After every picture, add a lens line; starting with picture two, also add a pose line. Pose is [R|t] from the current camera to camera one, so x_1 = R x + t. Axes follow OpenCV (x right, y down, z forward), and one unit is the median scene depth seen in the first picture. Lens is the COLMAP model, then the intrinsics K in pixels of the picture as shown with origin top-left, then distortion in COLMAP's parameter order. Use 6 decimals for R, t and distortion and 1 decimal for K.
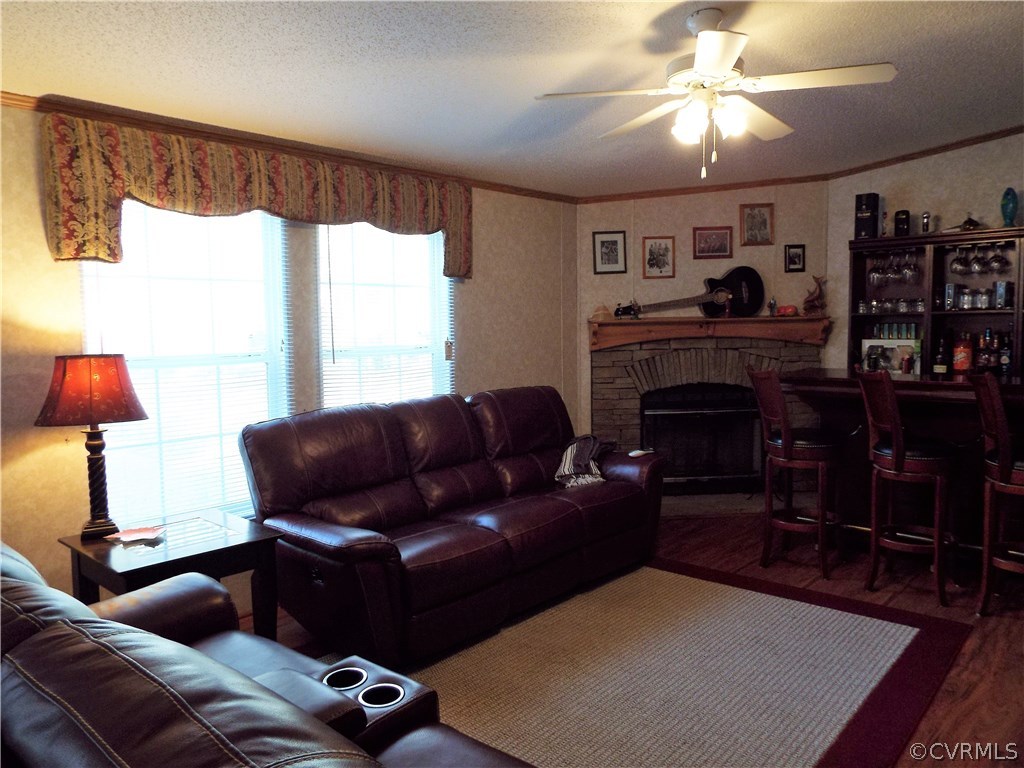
lens RADIAL K [[731.7, 0, 517.6], [0, 731.7, 381.4], [0, 0, 1]] dist [-0.003913, 0.011317]
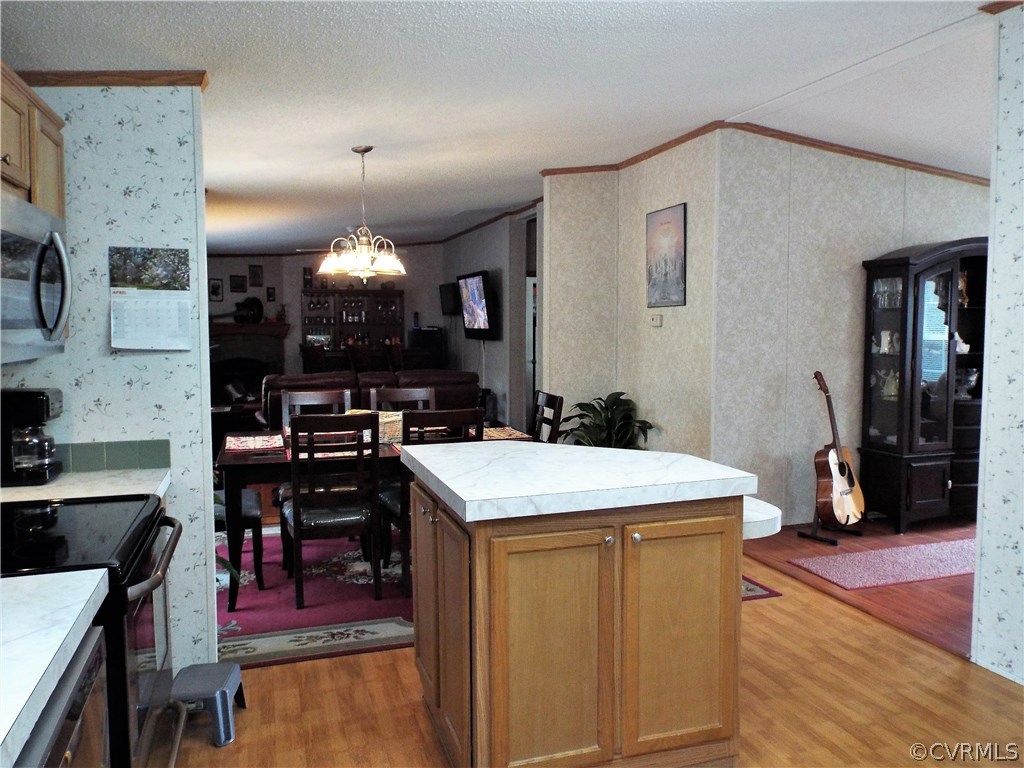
lens RADIAL K [[744.0, 0, 515.6], [0, 744.0, 389.9], [0, 0, 1]] dist [-0.004076, -0.007605]
pose [[0.499330, -0.055882, 0.864608, -1.060825], [0.061236, 0.997698, 0.029119, 0.072864], [-0.864245, 0.038405, 0.501602, -0.578636]]
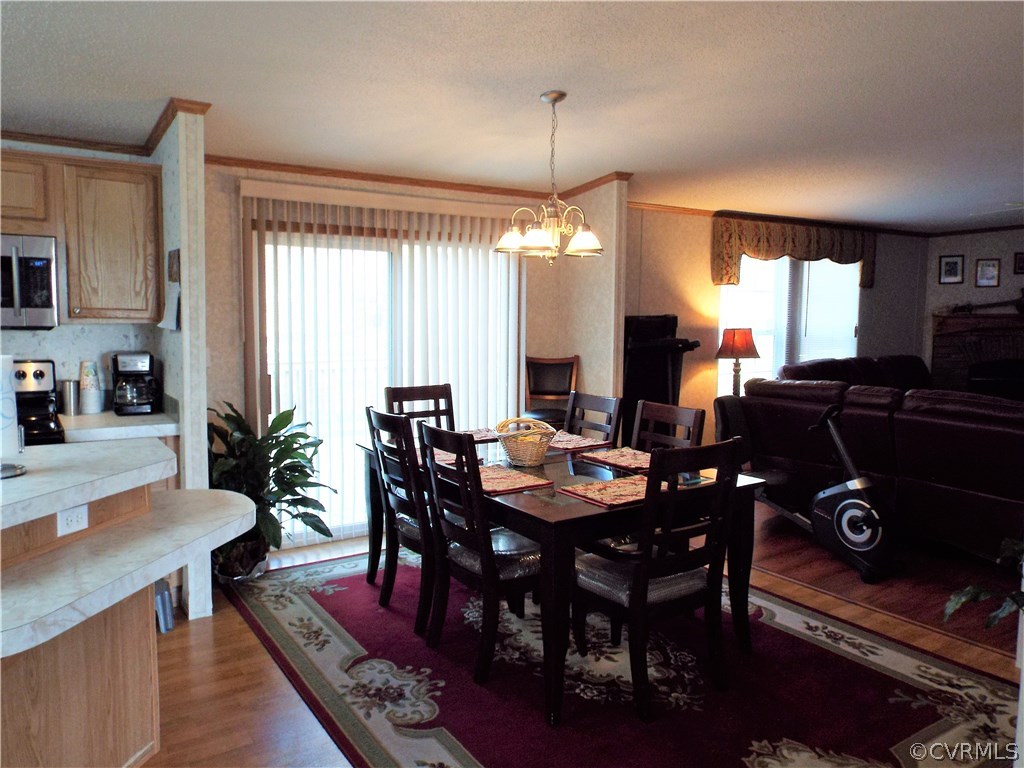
lens RADIAL K [[744.0, 0, 521.1], [0, 744.0, 380.4], [0, 0, 1]] dist [-0.004076, -0.007605]
pose [[0.966071, 0.042230, -0.254802, -0.325593], [-0.038575, 0.999069, 0.019326, 0.053957], [0.255381, -0.008841, 0.966800, -0.687031]]
